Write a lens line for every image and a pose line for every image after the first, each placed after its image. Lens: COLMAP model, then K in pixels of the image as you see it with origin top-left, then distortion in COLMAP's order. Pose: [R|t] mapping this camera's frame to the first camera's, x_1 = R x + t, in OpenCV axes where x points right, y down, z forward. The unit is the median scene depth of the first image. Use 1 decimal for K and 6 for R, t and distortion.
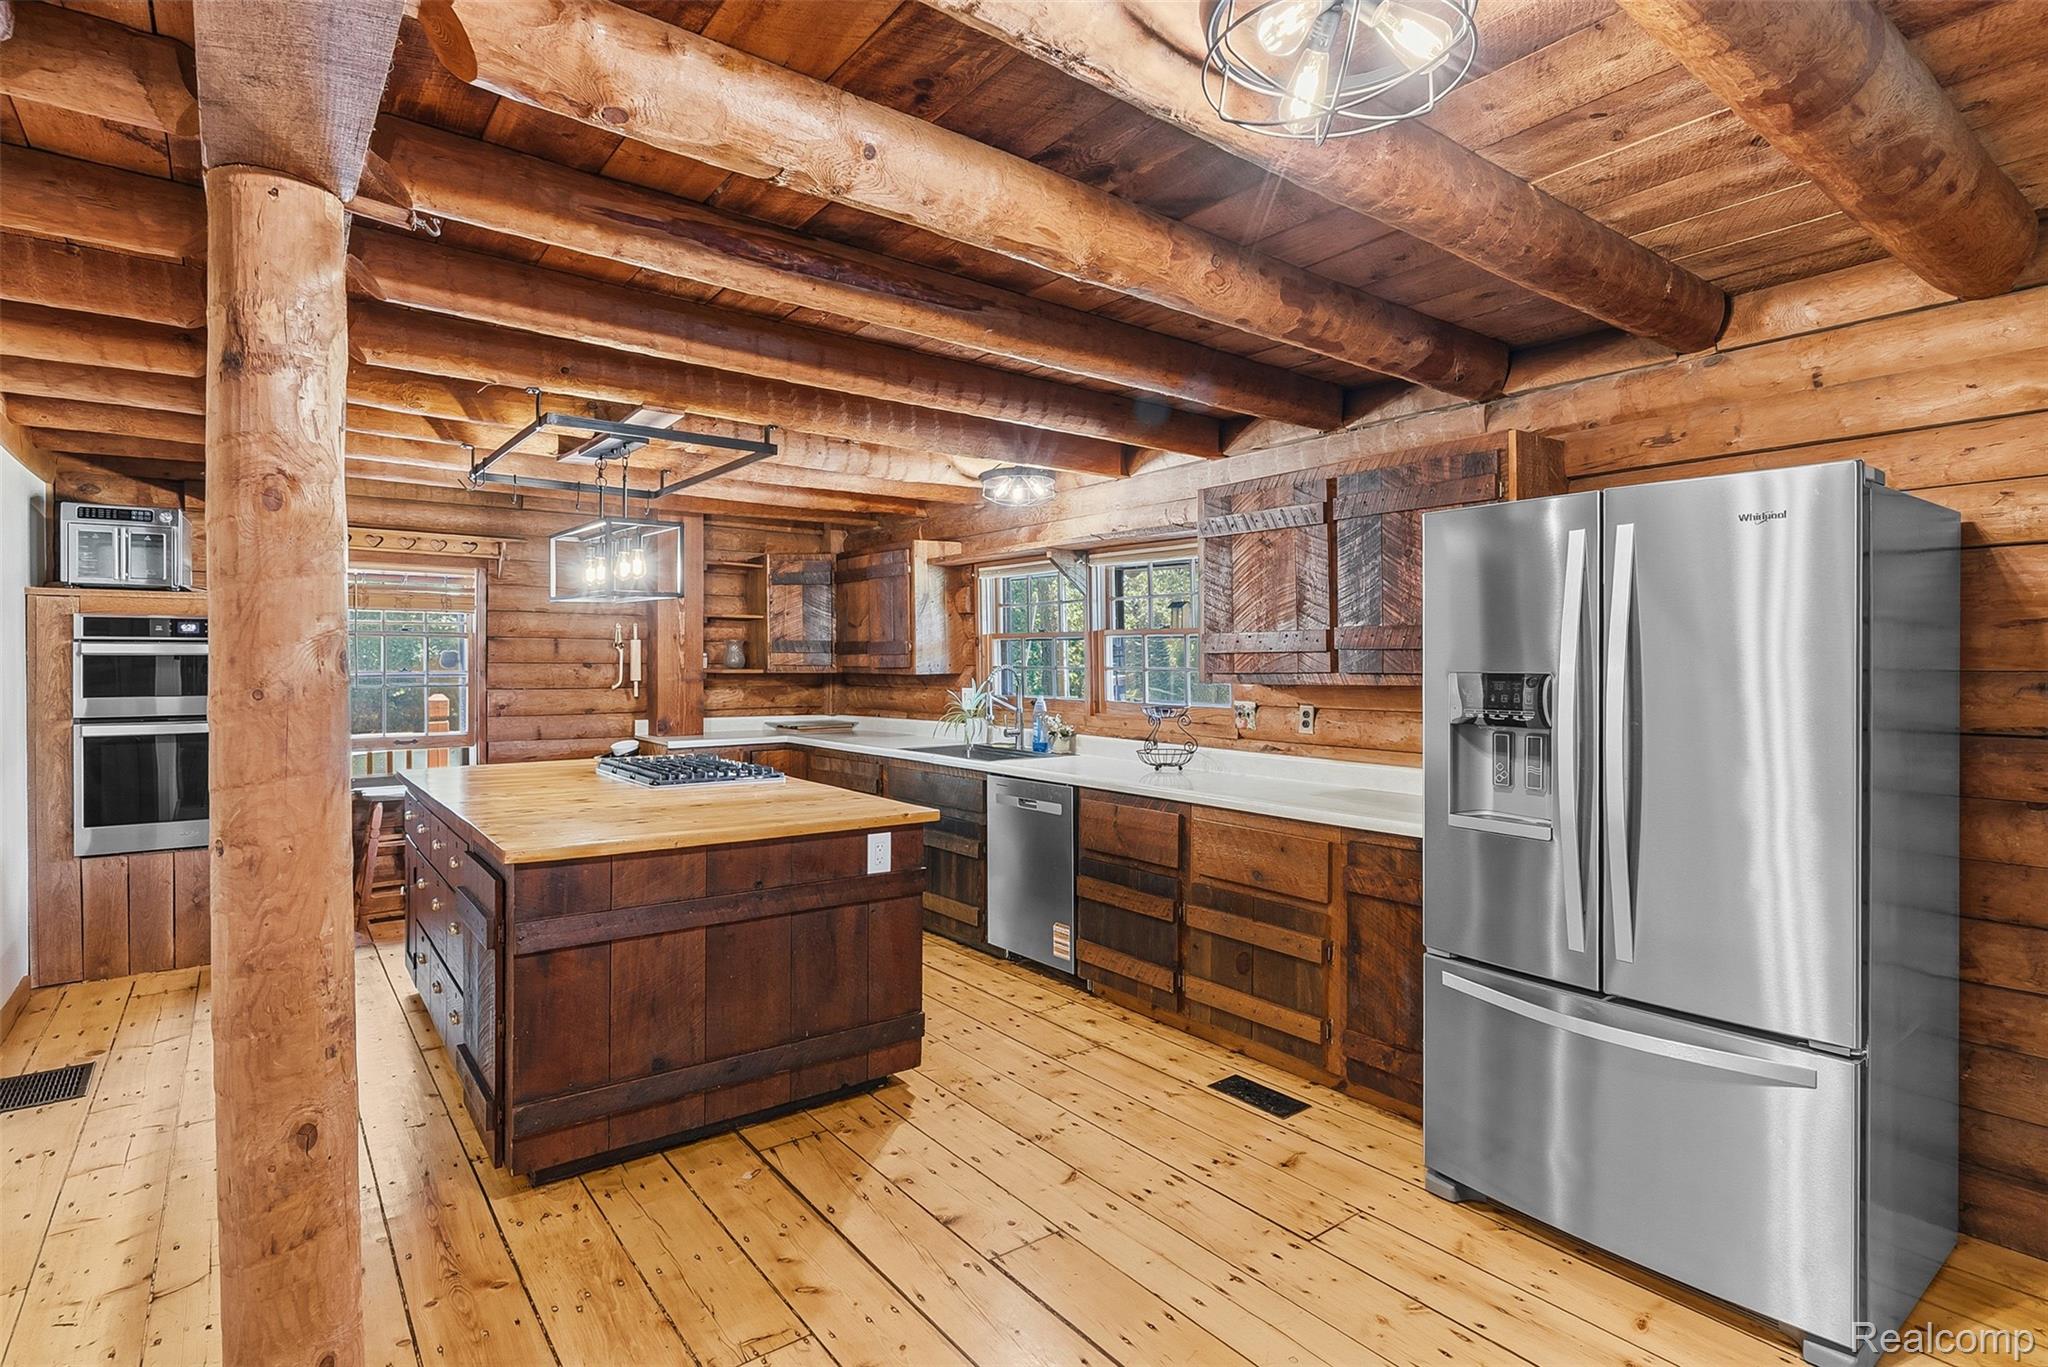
lens RADIAL K [[1022.9, 0, 1026.4], [0, 1022.9, 670.1], [0, 0, 1]] dist [0.002688, 0.000555]
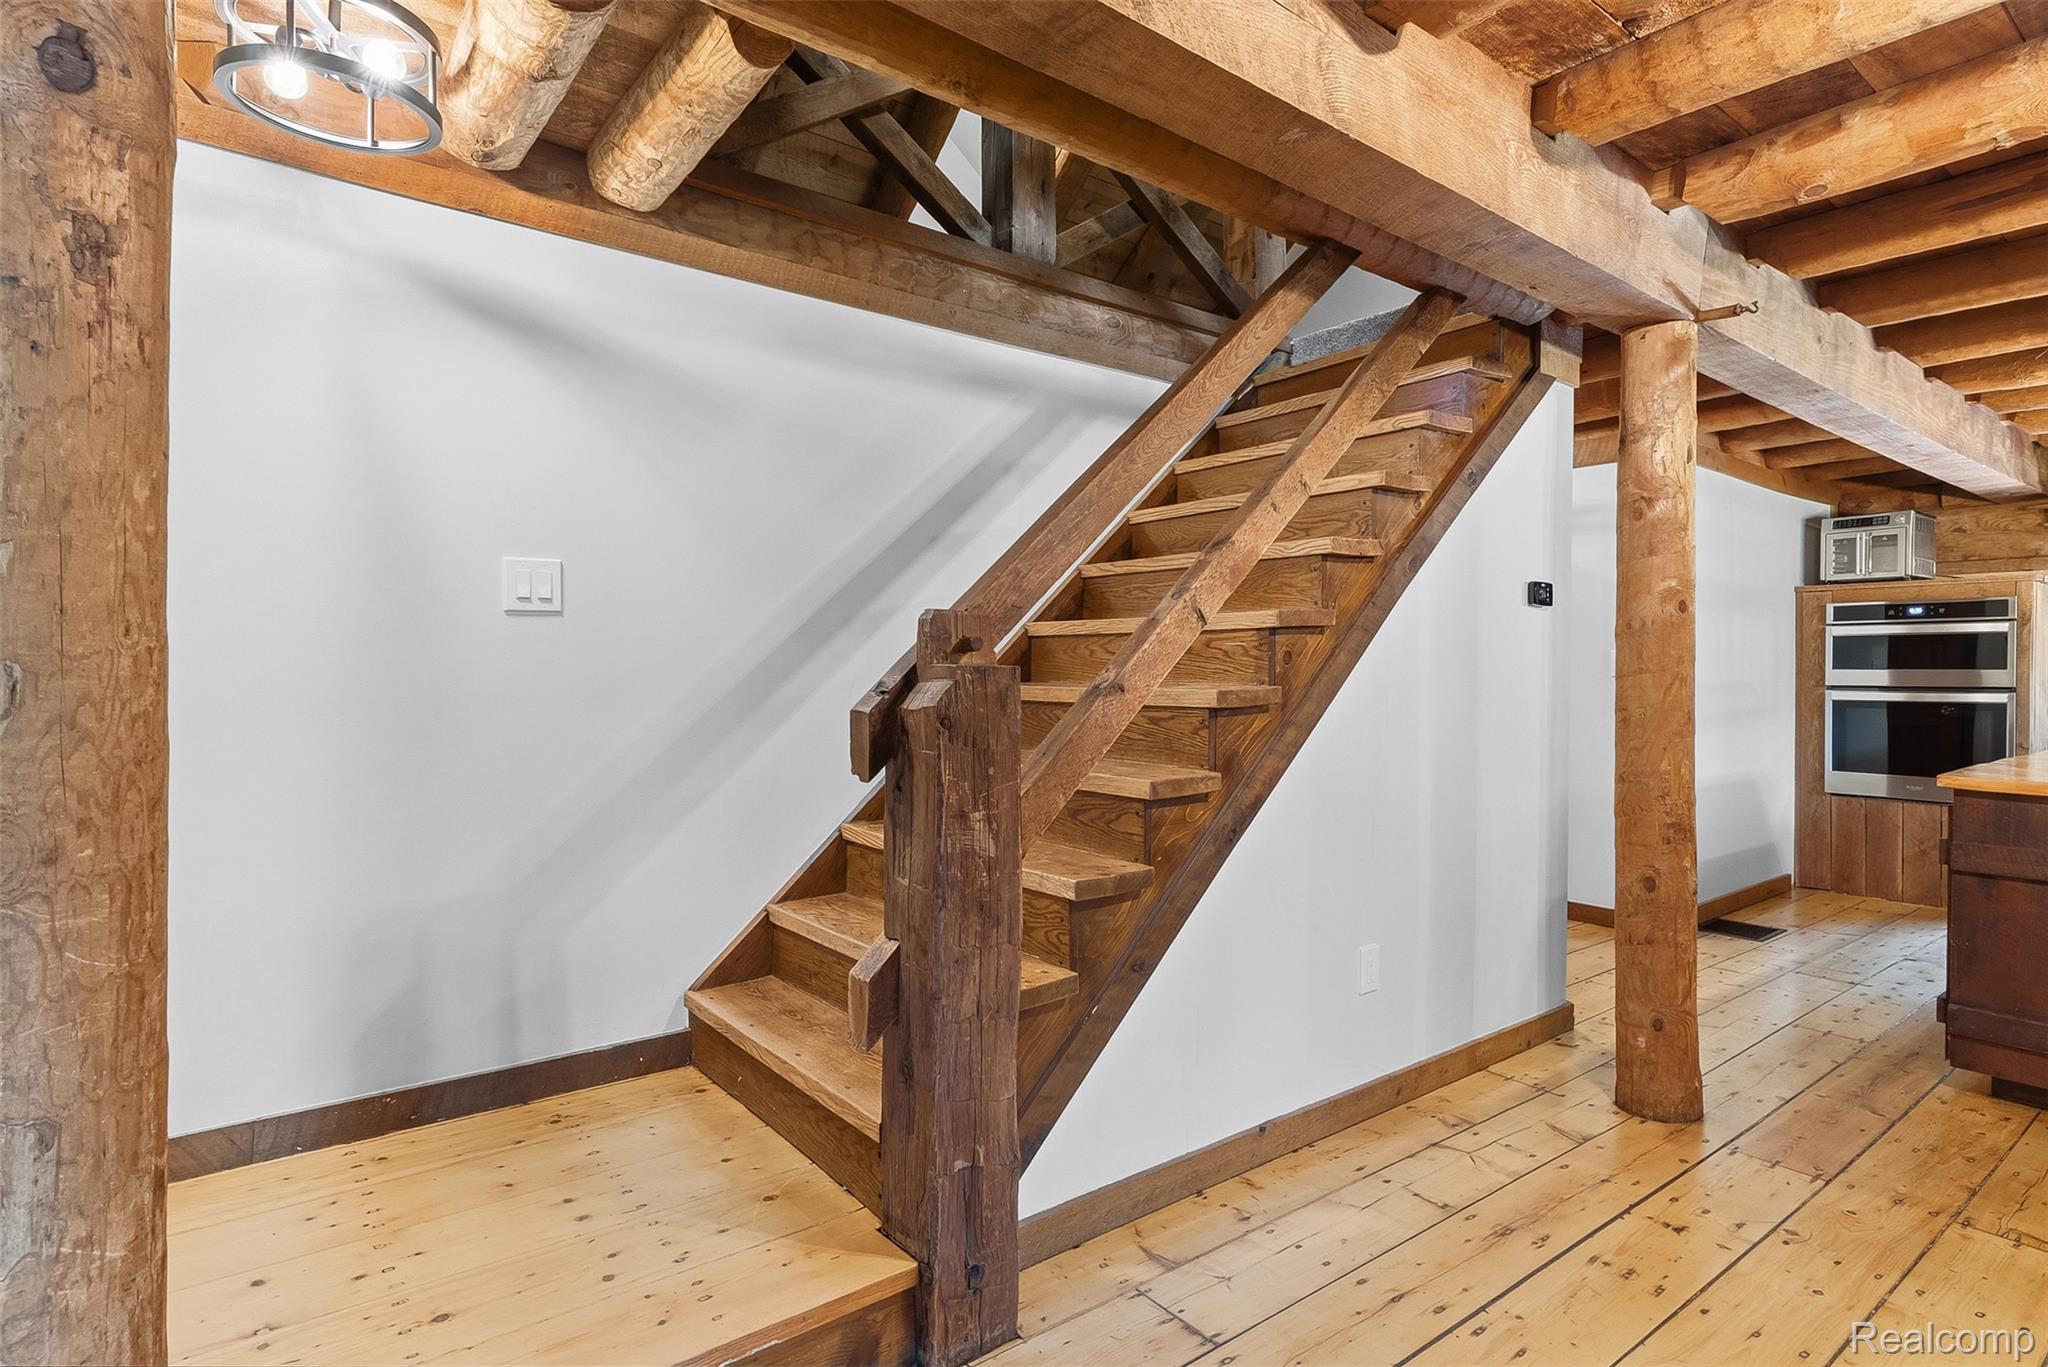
lens RADIAL K [[1022.9, 0, 1026.4], [0, 1022.9, 670.1], [0, 0, 1]] dist [0.002688, 0.000555]
pose [[0.009938, 0.000009, -0.999951, 0.356107], [-0.011096, 0.999938, -0.000101, 0.039645], [0.999889, 0.011096, 0.009937, -0.020394]]
